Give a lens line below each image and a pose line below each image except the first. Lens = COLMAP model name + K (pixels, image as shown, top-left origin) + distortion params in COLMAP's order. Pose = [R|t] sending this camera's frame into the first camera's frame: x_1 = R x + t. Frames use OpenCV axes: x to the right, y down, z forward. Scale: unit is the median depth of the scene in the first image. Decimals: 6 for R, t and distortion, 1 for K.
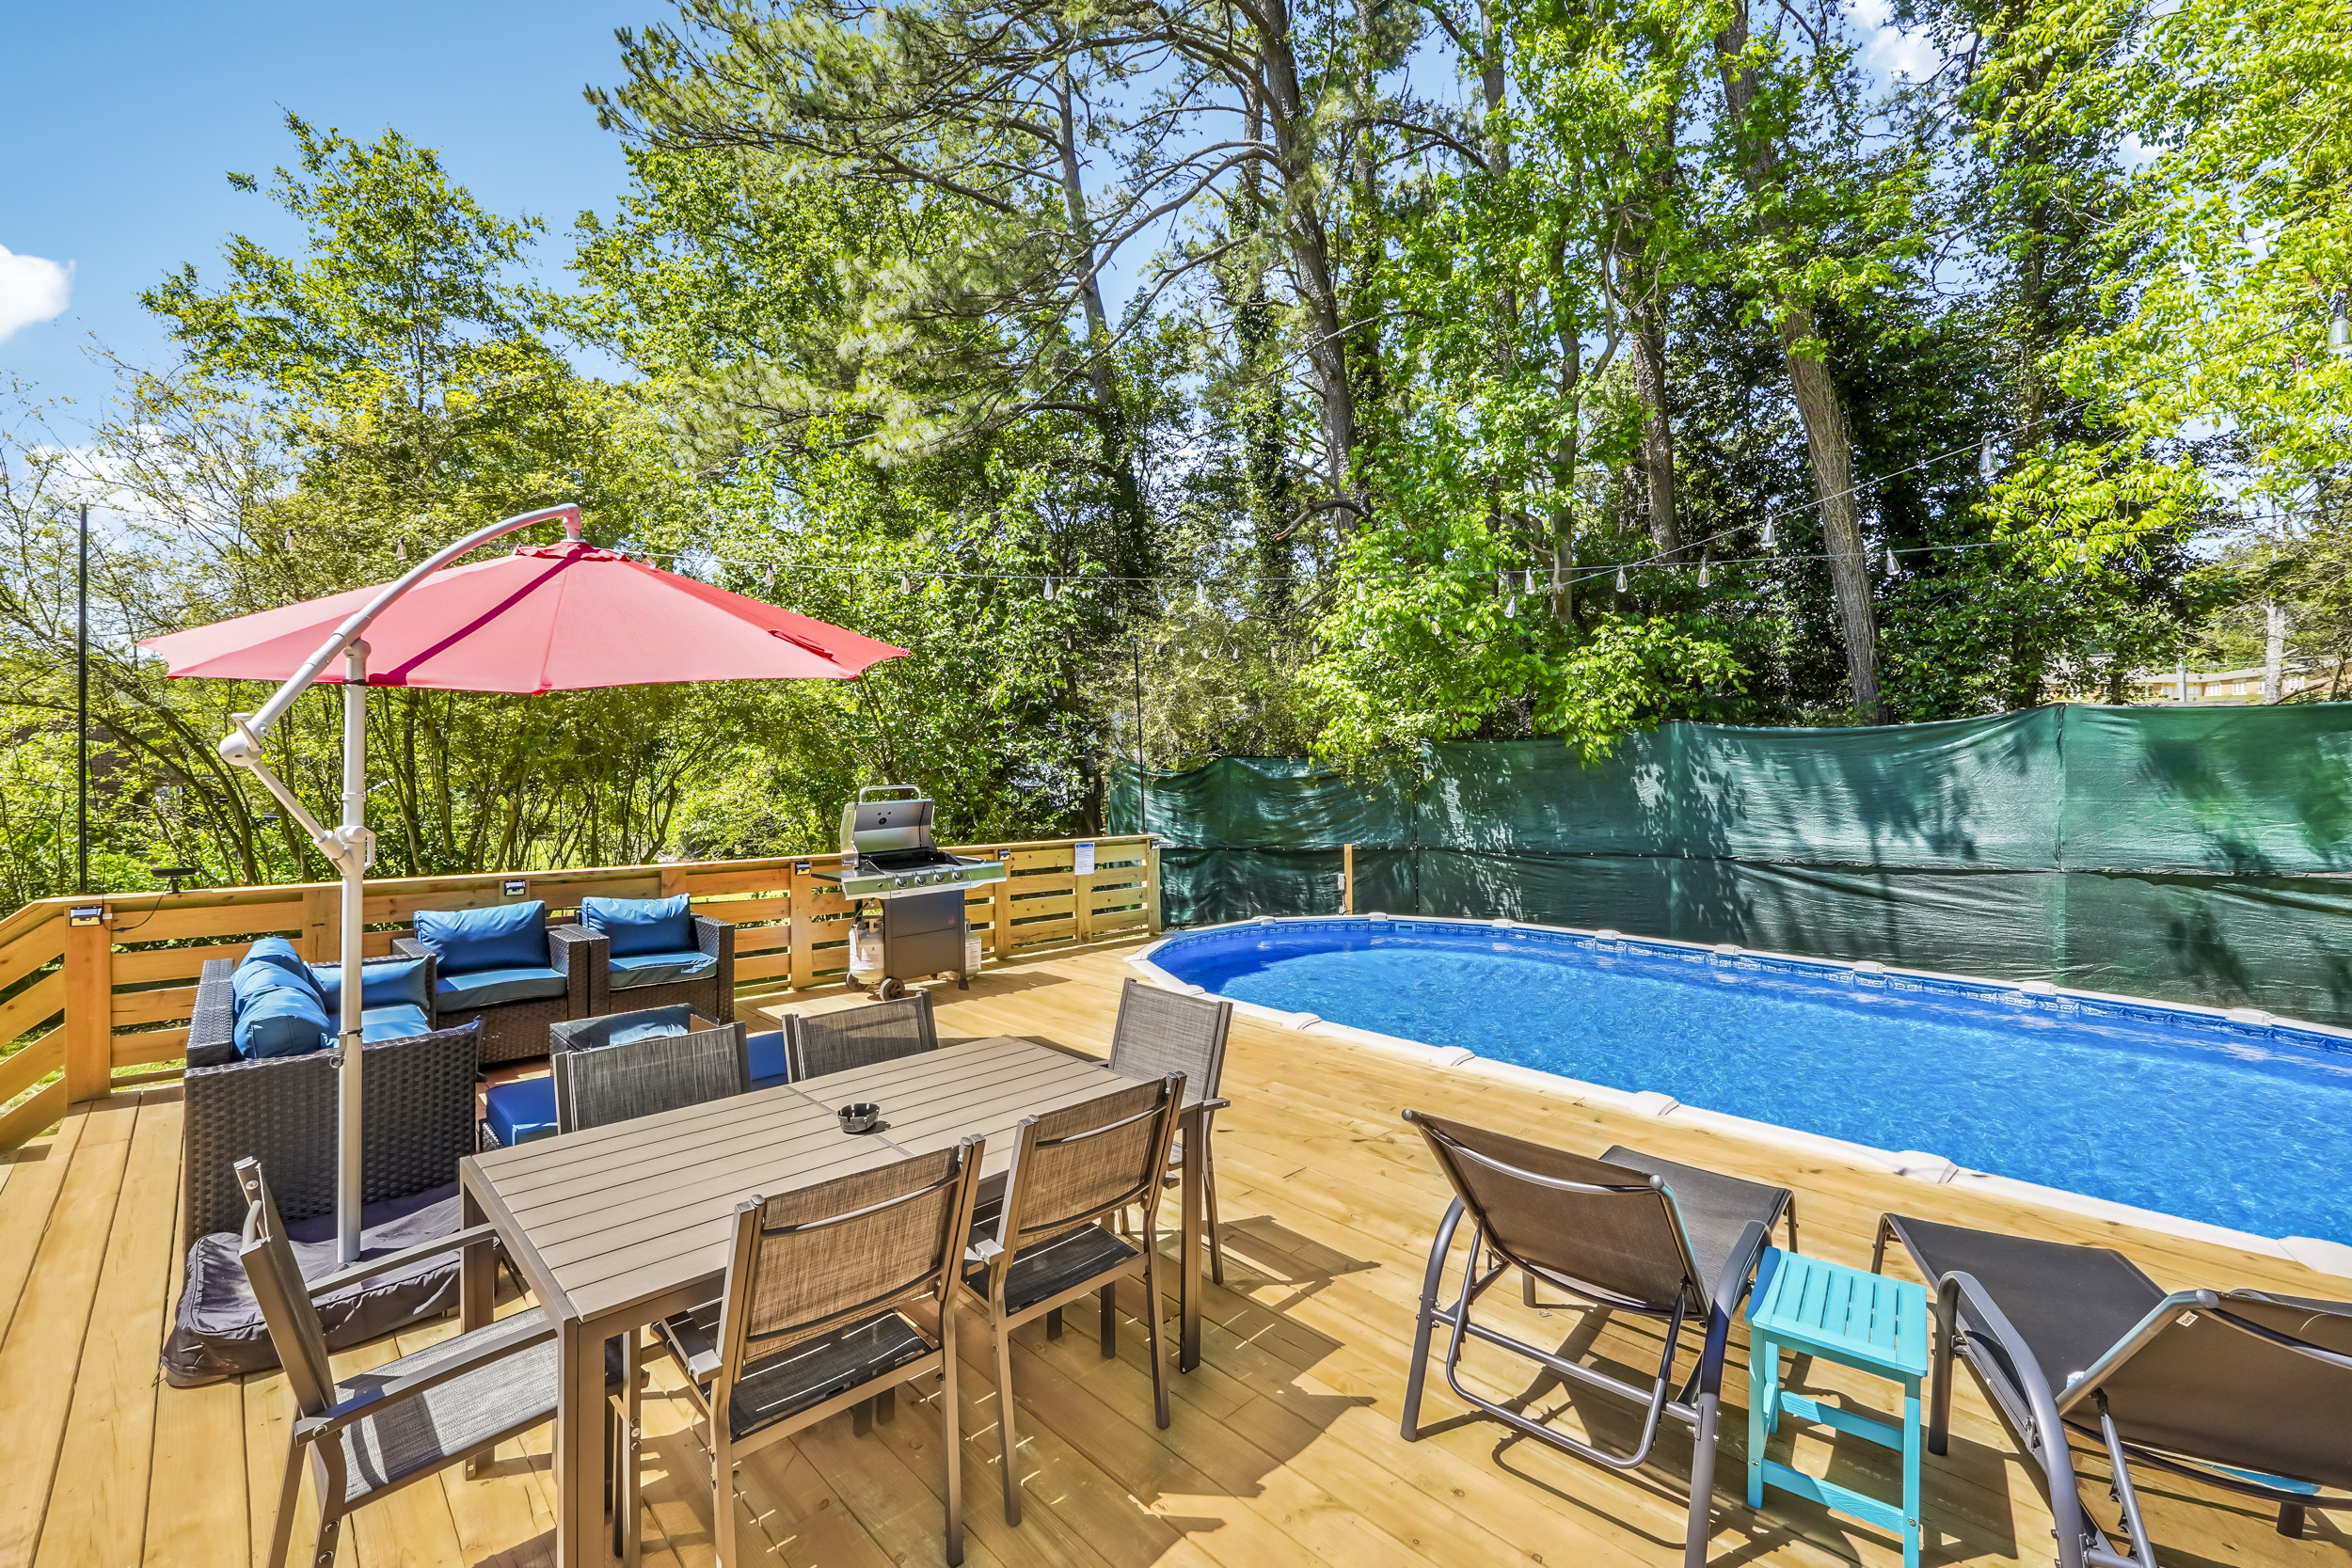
lens RADIAL K [[1002.8, 0, 1168.1], [0, 1002.8, 768.8], [0, 0, 1]] dist [-0.002950, 0.000207]
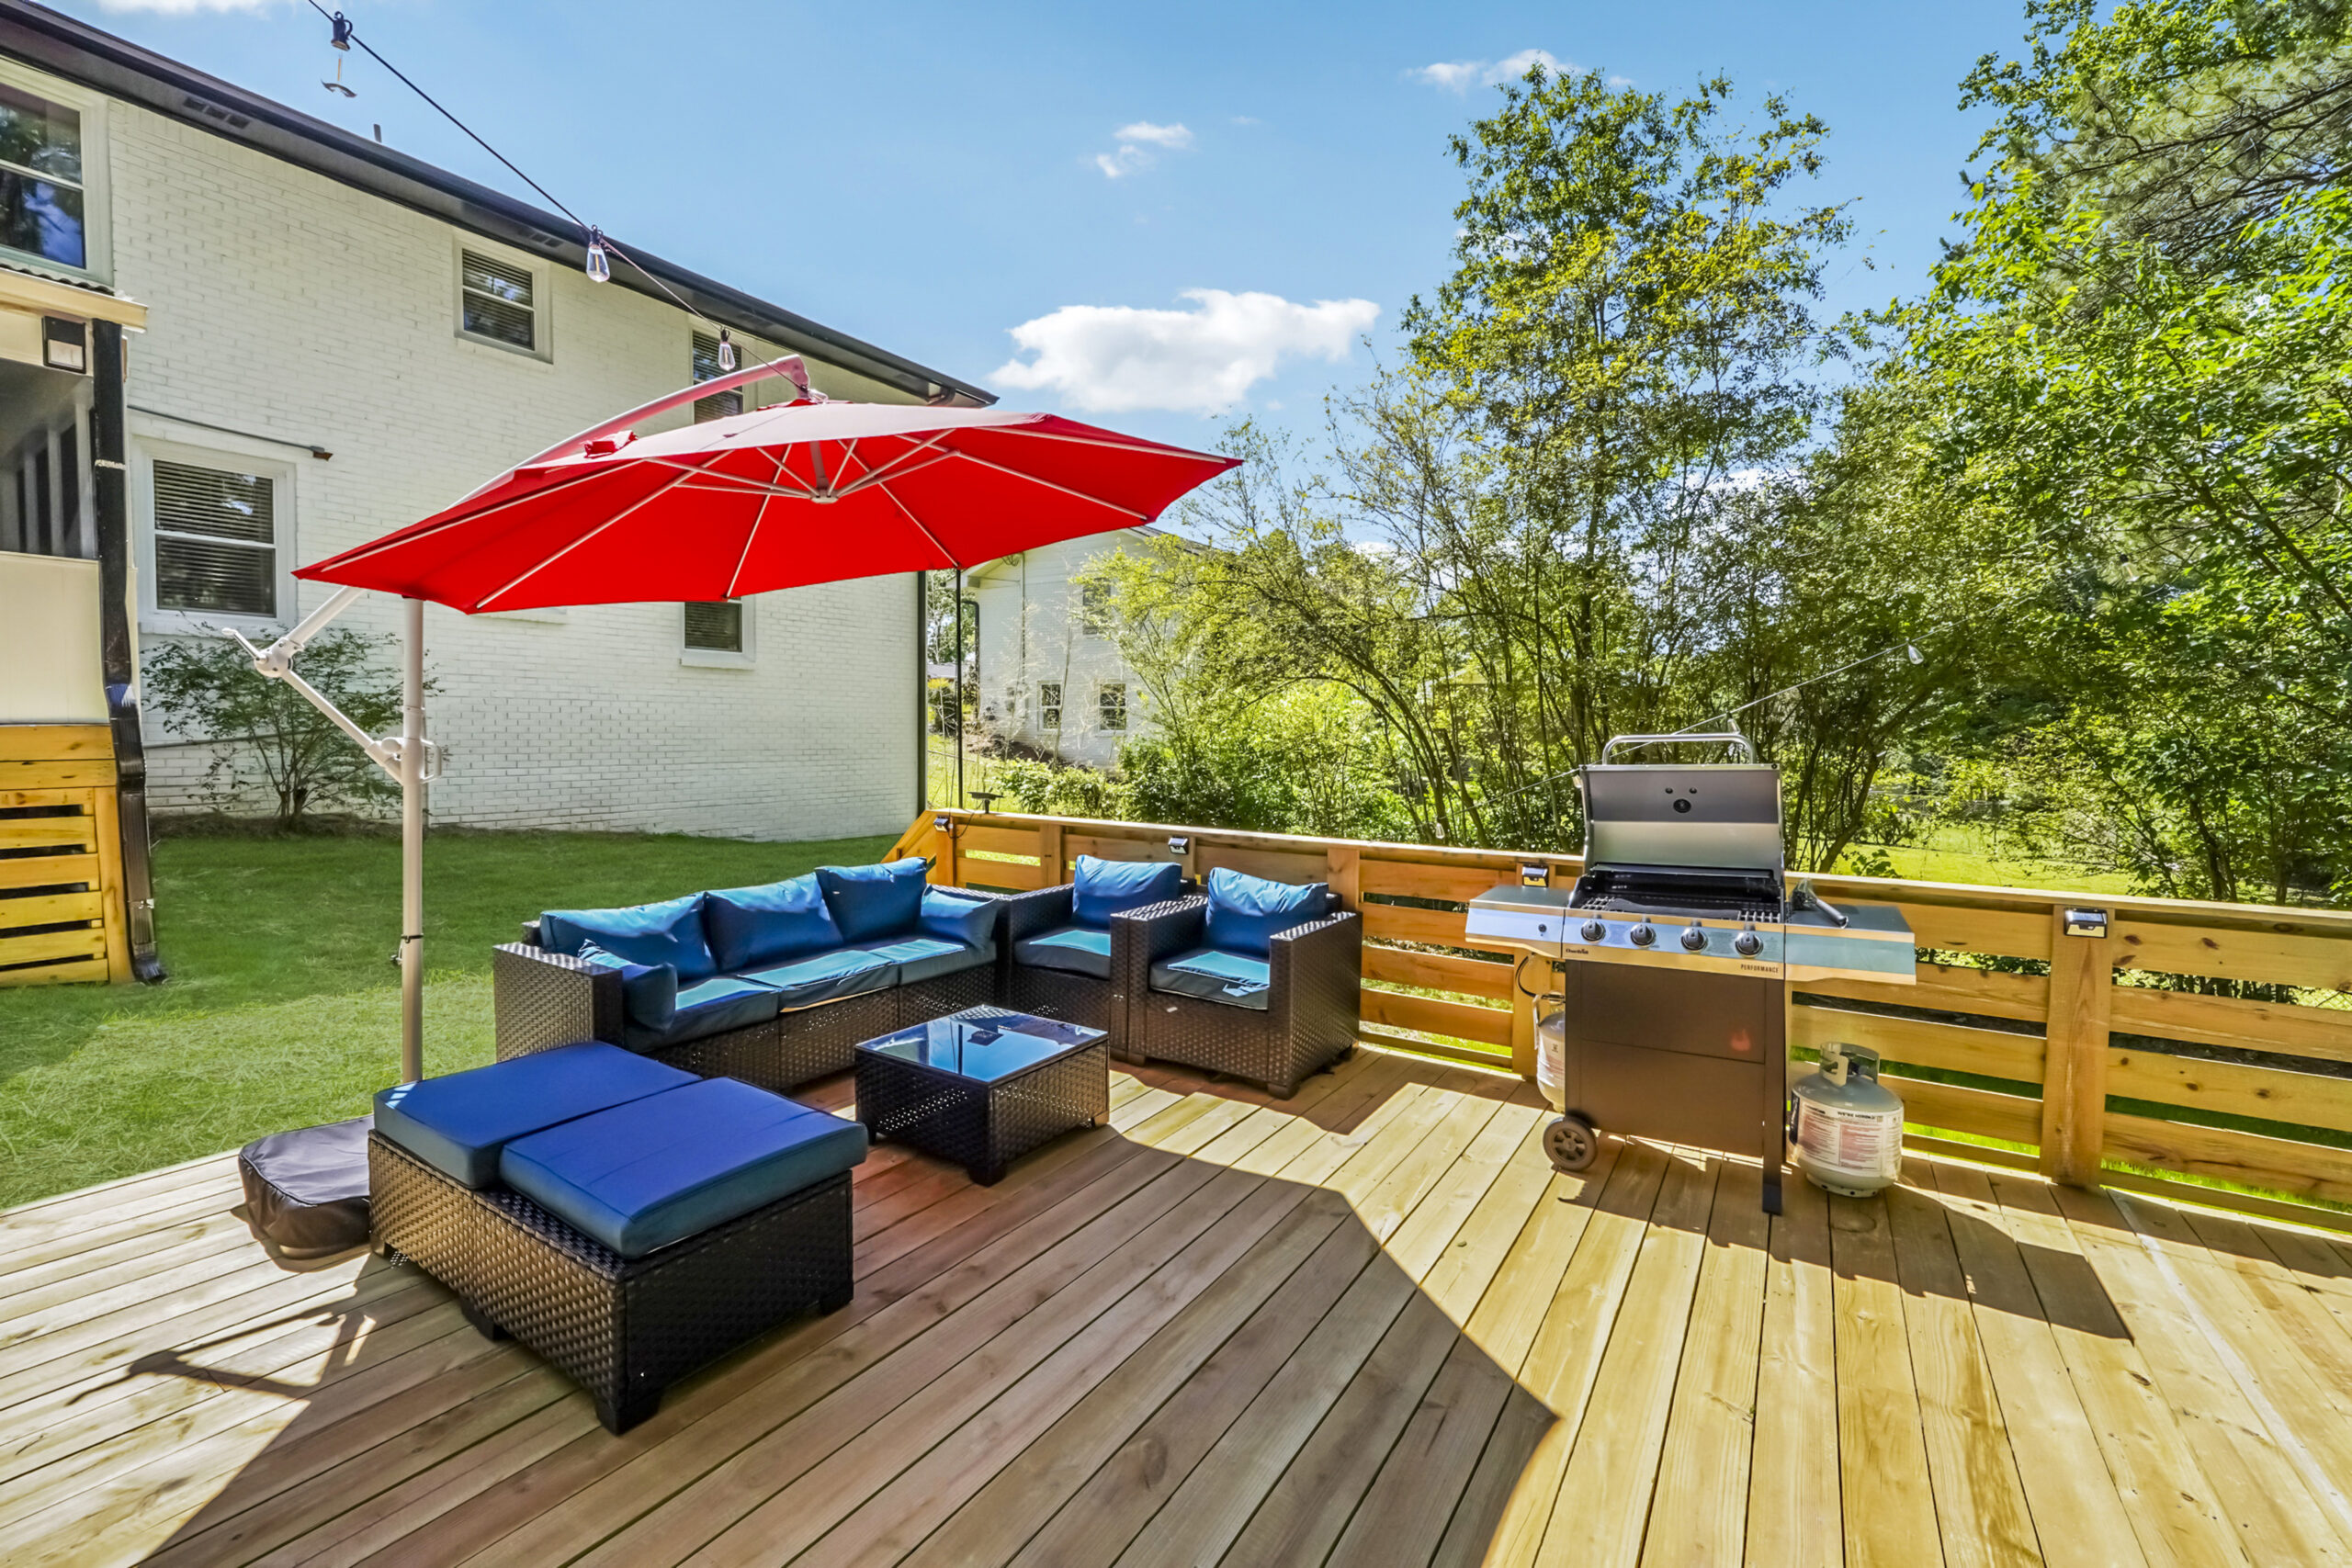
lens RADIAL K [[995.9, 0, 1176.0], [0, 995.9, 784.0], [0, 0, 1]] dist [-0.017207, -0.000514]
pose [[0.185972, 0.046107, -0.981473, 0.095200], [-0.005186, 0.998931, 0.045944, 0.013048], [0.982541, -0.003455, 0.186012, 0.419190]]
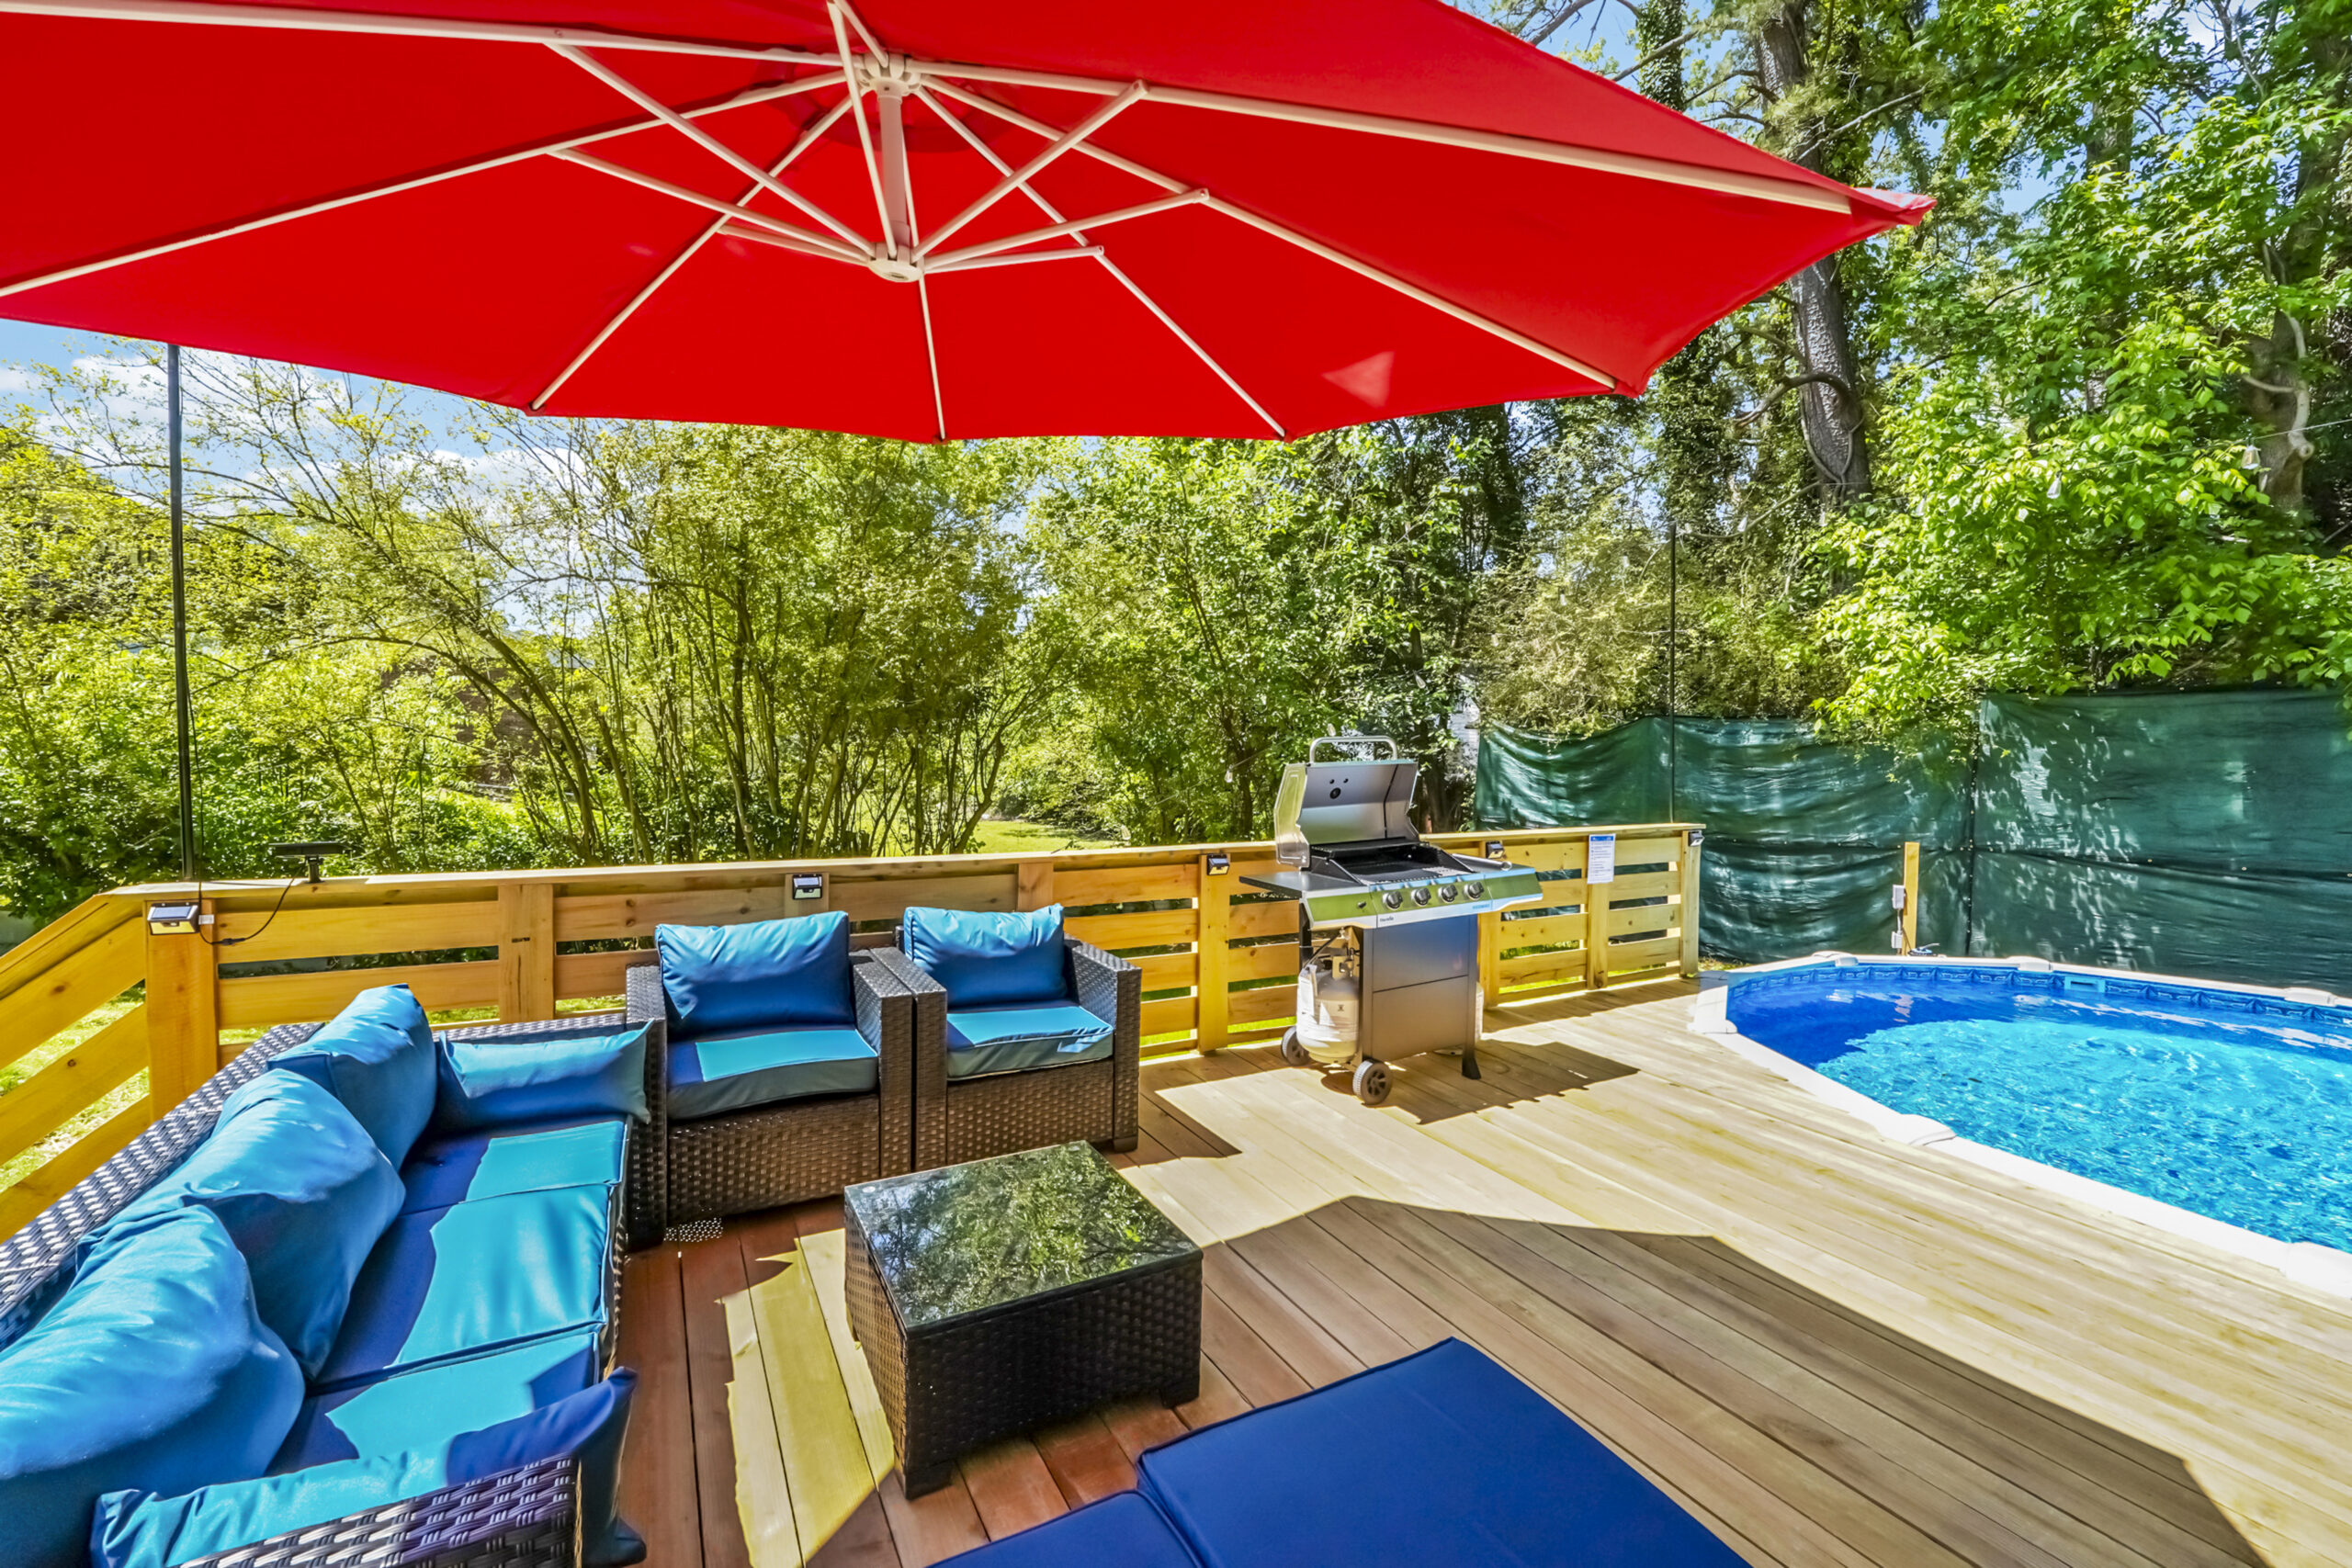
lens RADIAL K [[991.6, 0, 1164.4], [0, 991.6, 772.5], [0, 0, 1]] dist [-0.001258, -0.000216]
pose [[0.962058, 0.025497, -0.271653, -0.138800], [-0.015545, 0.999129, 0.038725, 0.010732], [0.272404, -0.033033, 0.961616, 0.238377]]
